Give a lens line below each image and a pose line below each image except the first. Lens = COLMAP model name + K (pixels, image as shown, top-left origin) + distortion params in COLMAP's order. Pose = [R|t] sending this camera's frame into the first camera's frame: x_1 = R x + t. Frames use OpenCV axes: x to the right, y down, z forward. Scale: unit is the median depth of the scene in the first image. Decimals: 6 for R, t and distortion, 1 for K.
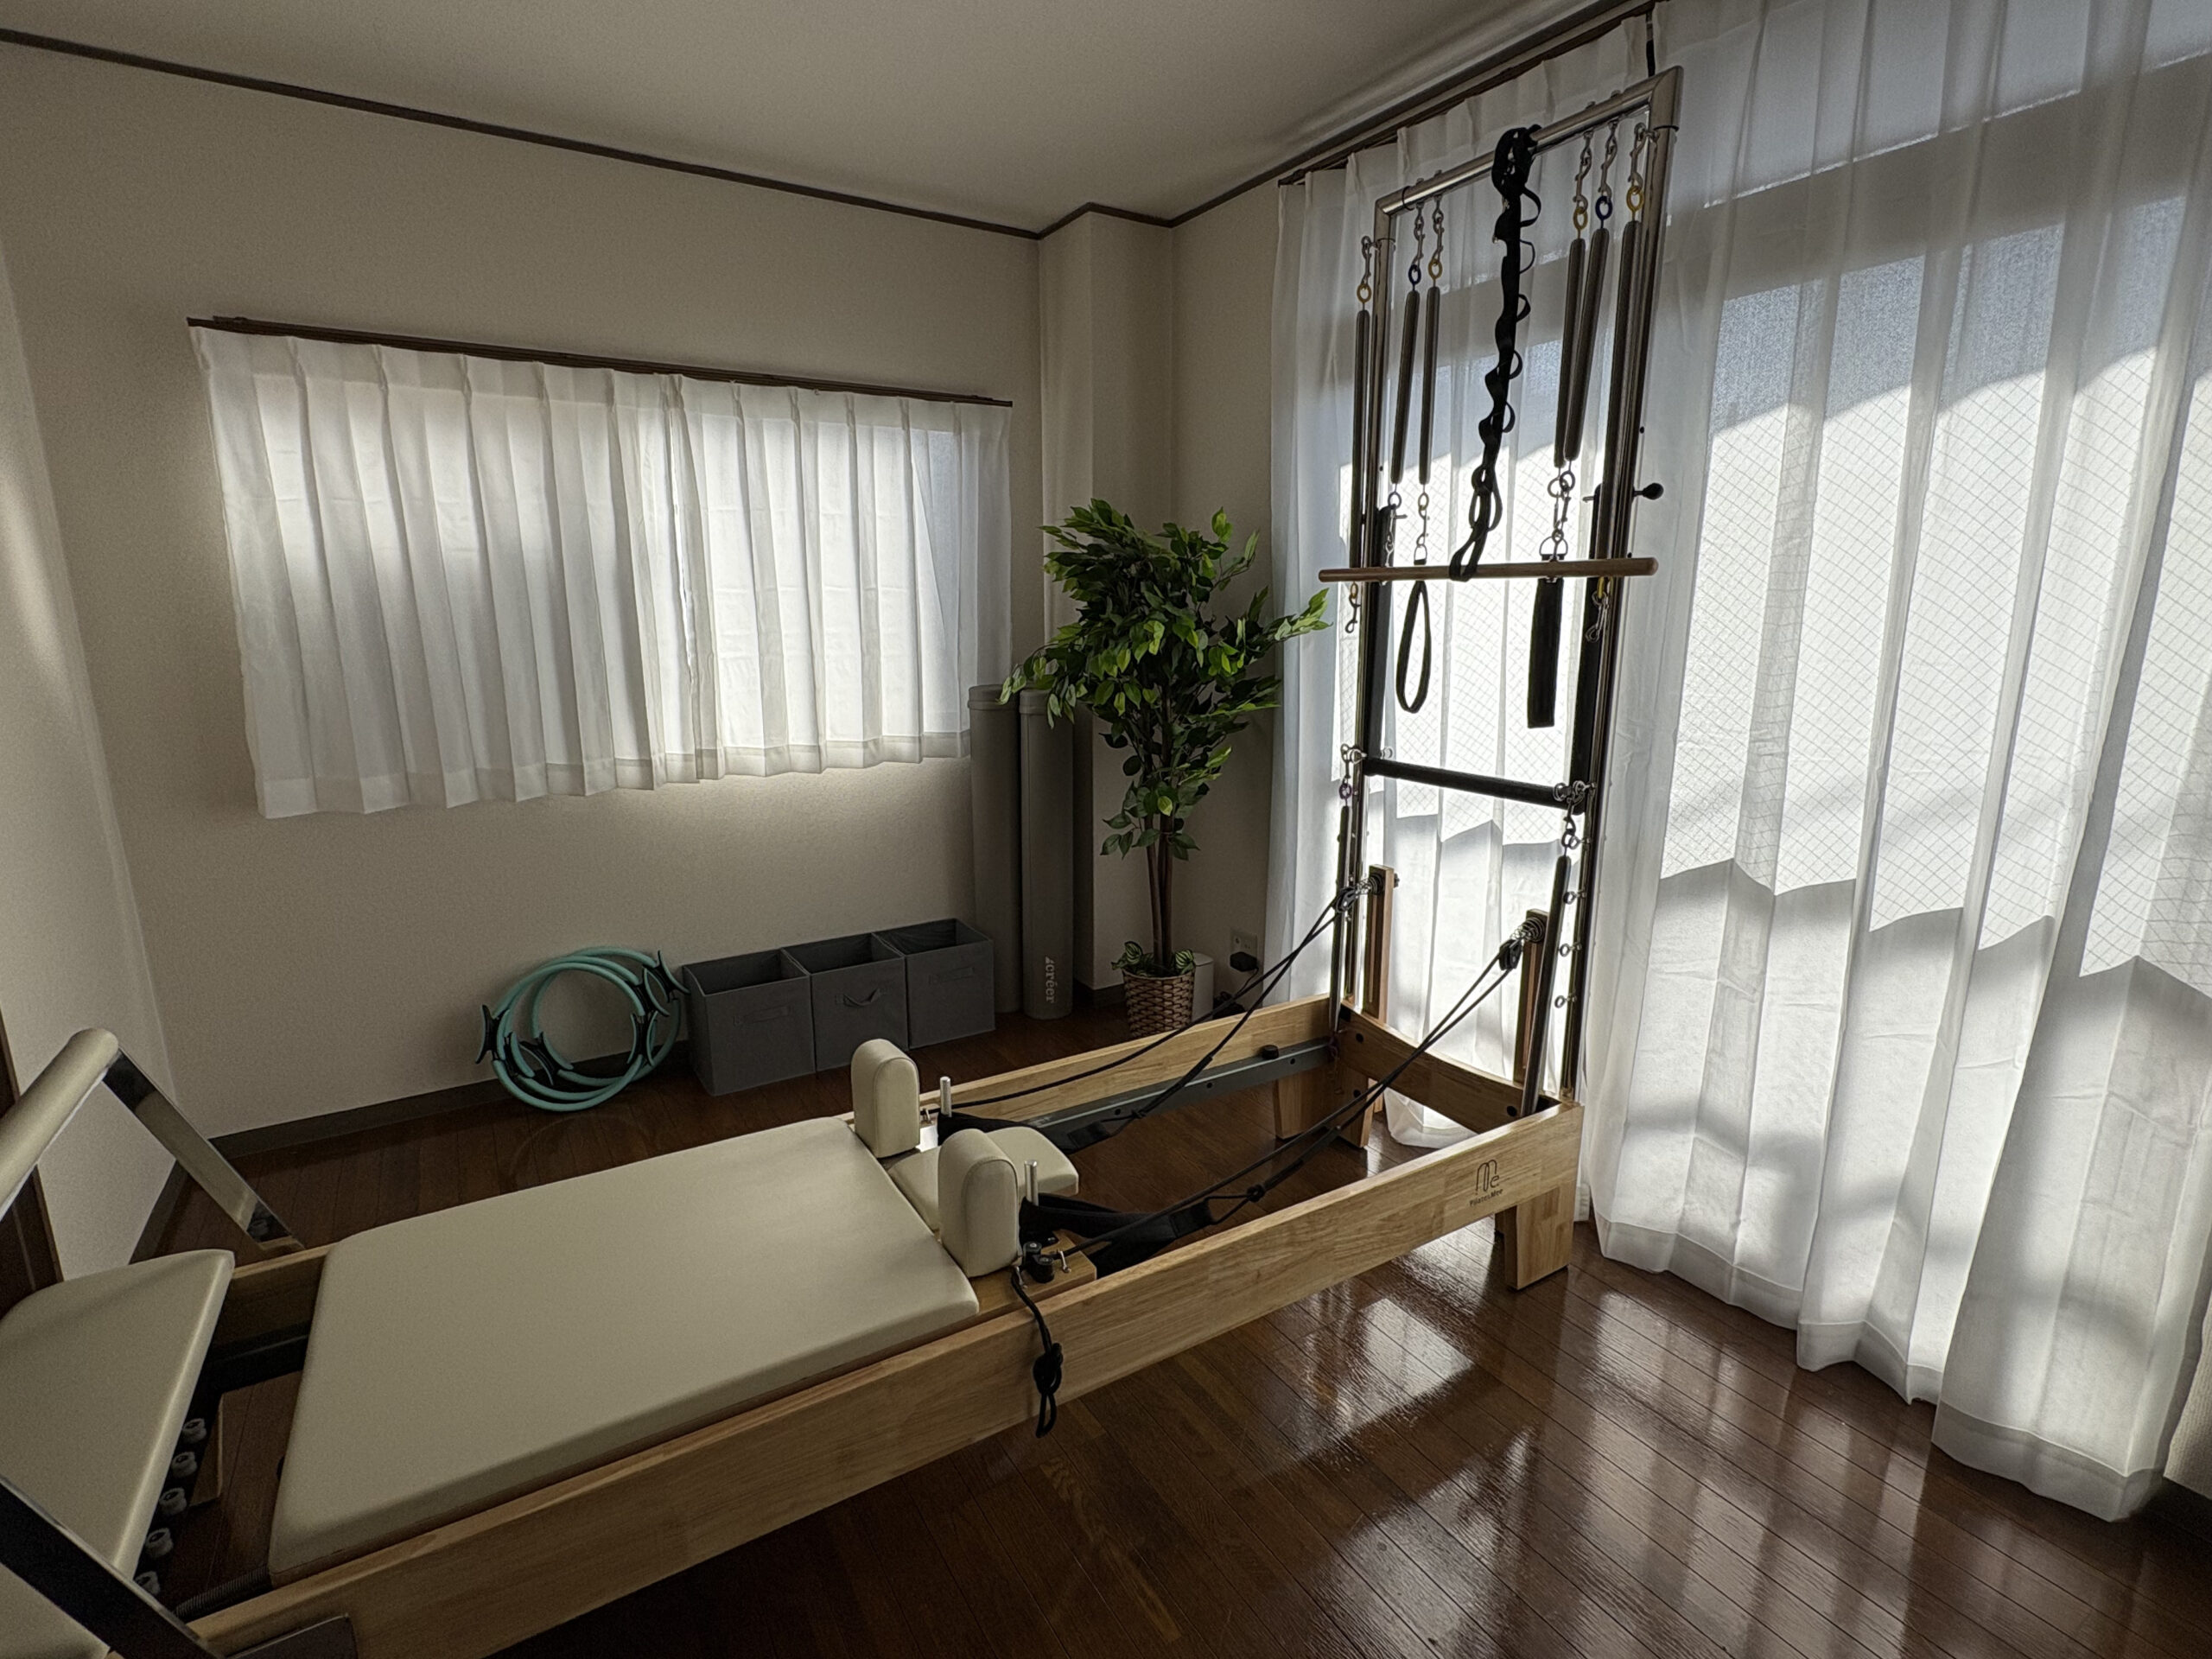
lens RADIAL K [[1062.3, 0, 1106.2], [0, 1062.3, 826.7], [0, 0, 1]] dist [0.035160, 0.000332]
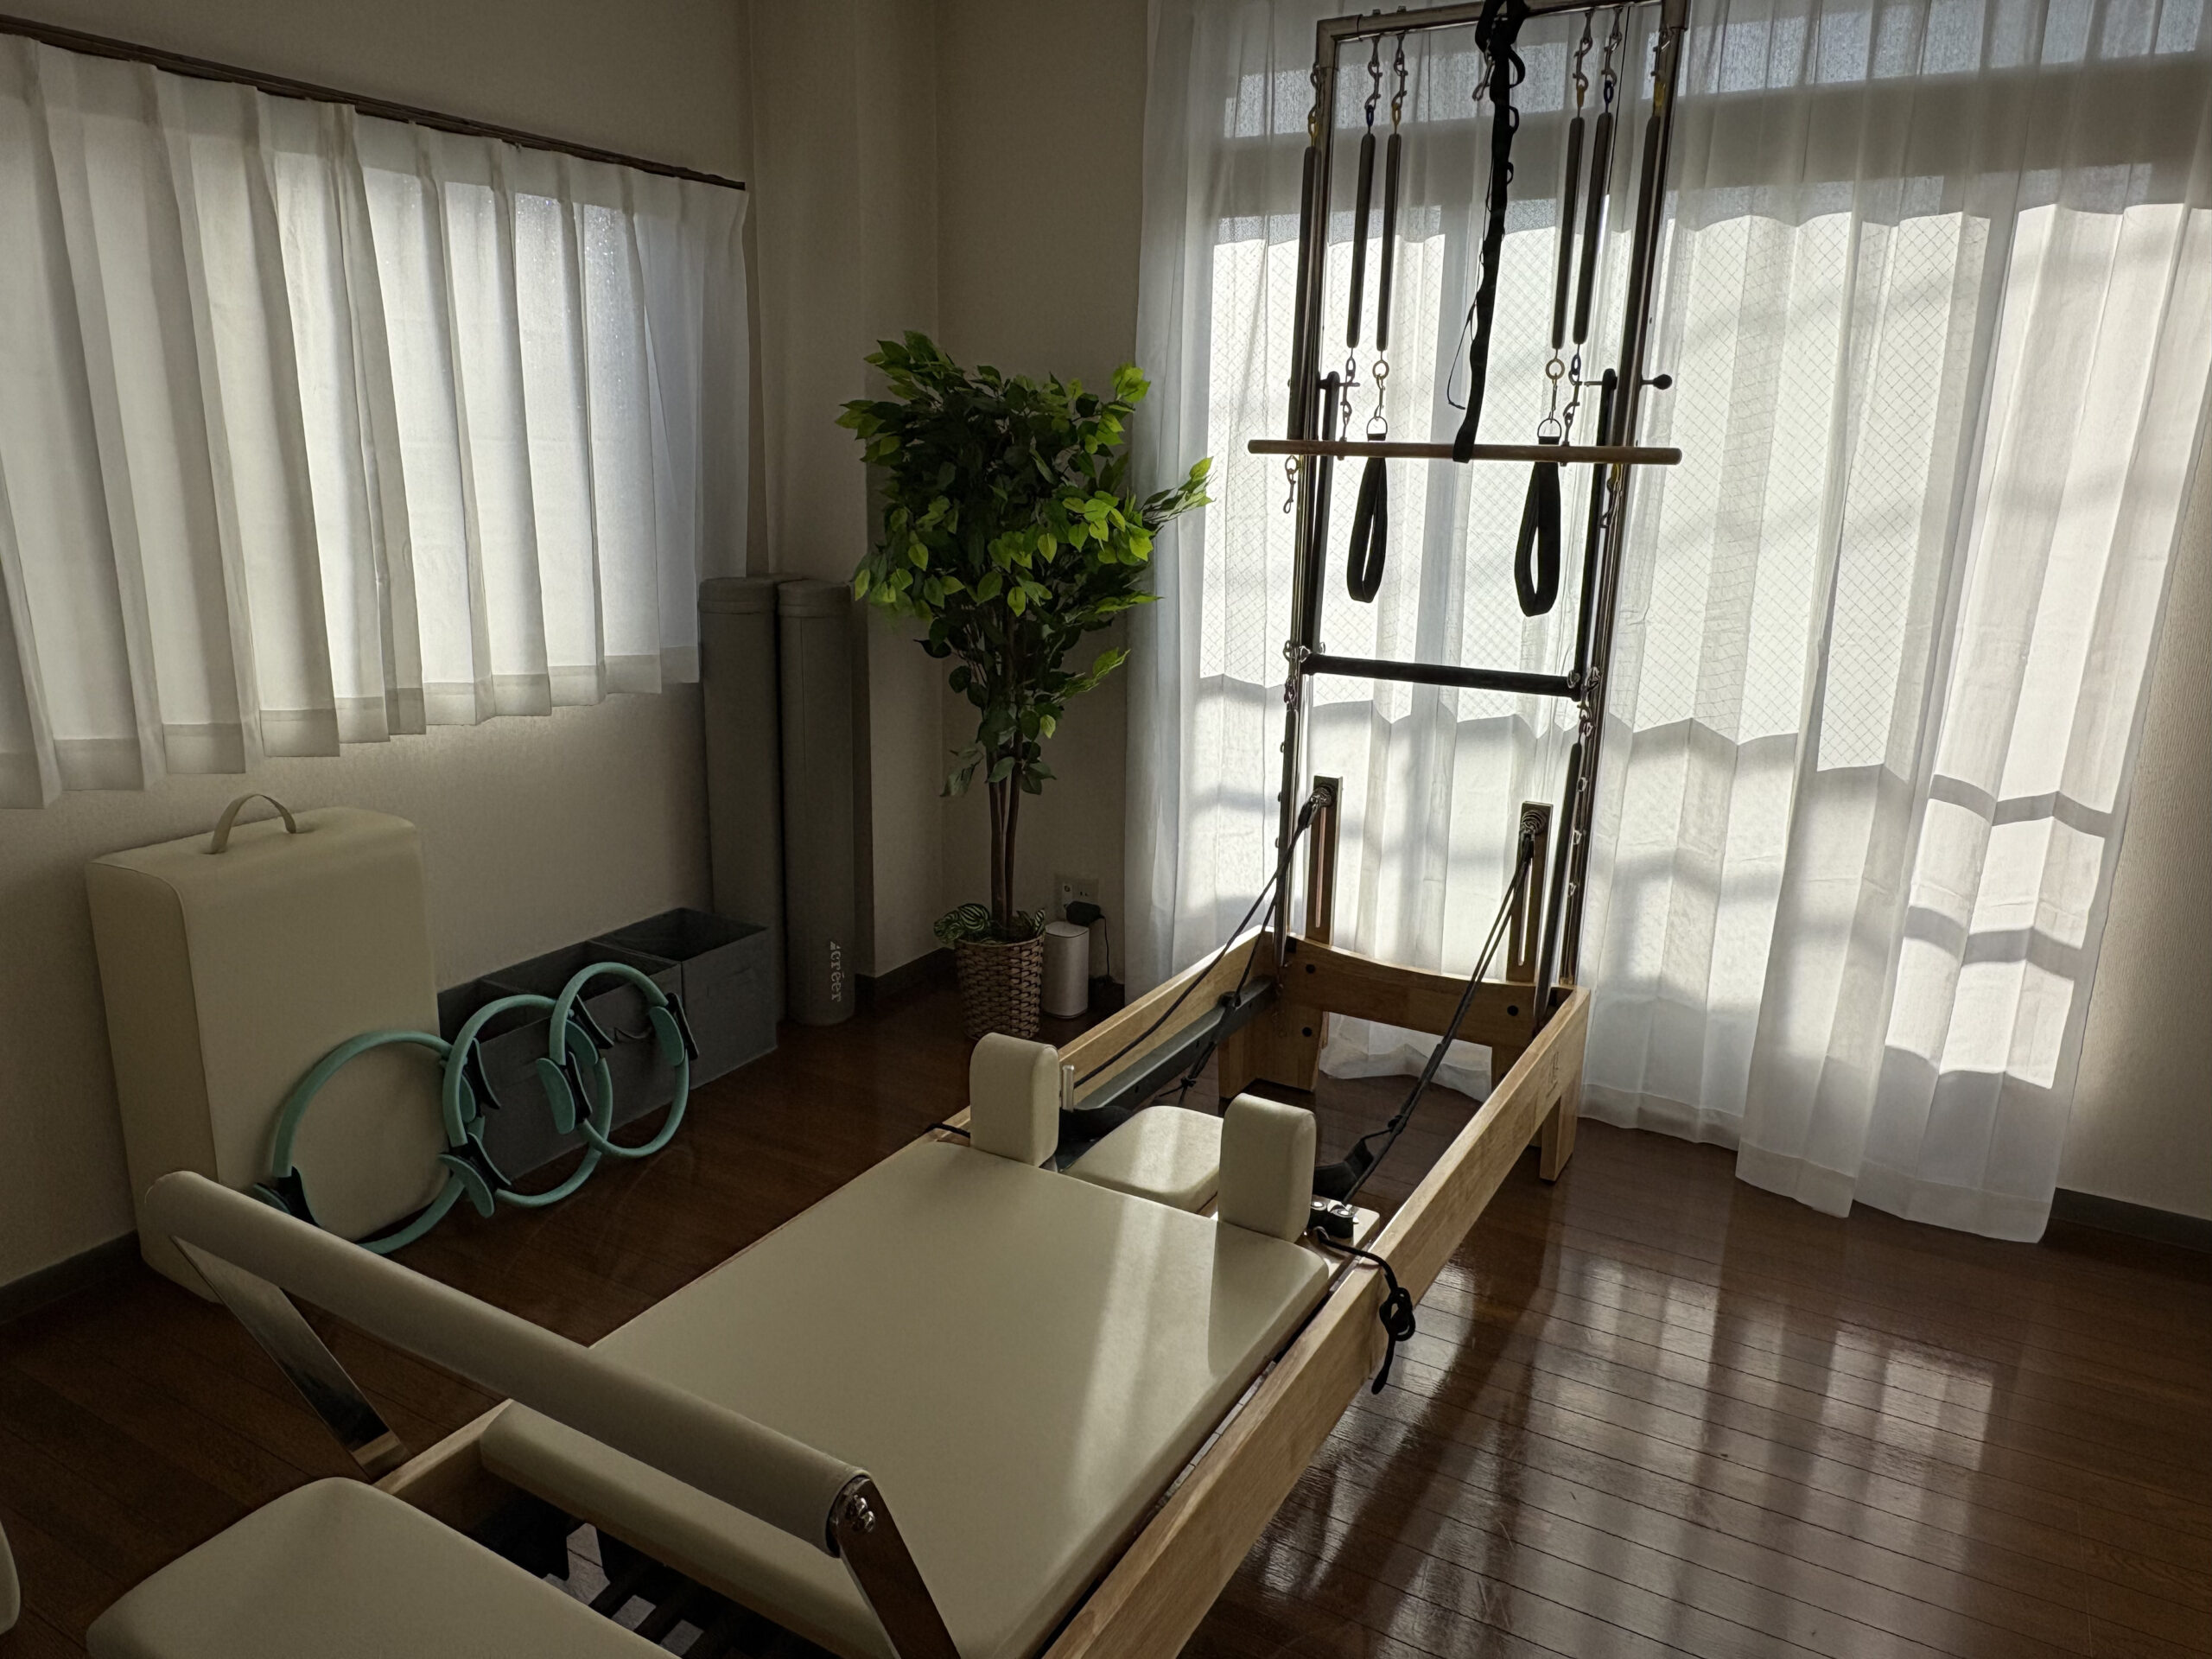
lens RADIAL K [[1481.5, 0, 1104.1], [0, 1481.5, 832.4], [0, 0, 1]] dist [0.031273, 0.003333]
pose [[0.880360, -0.102730, 0.463048, -0.527940], [0.077617, 0.994305, 0.073024, -0.022861], [-0.467912, -0.028347, 0.883320, -0.019438]]
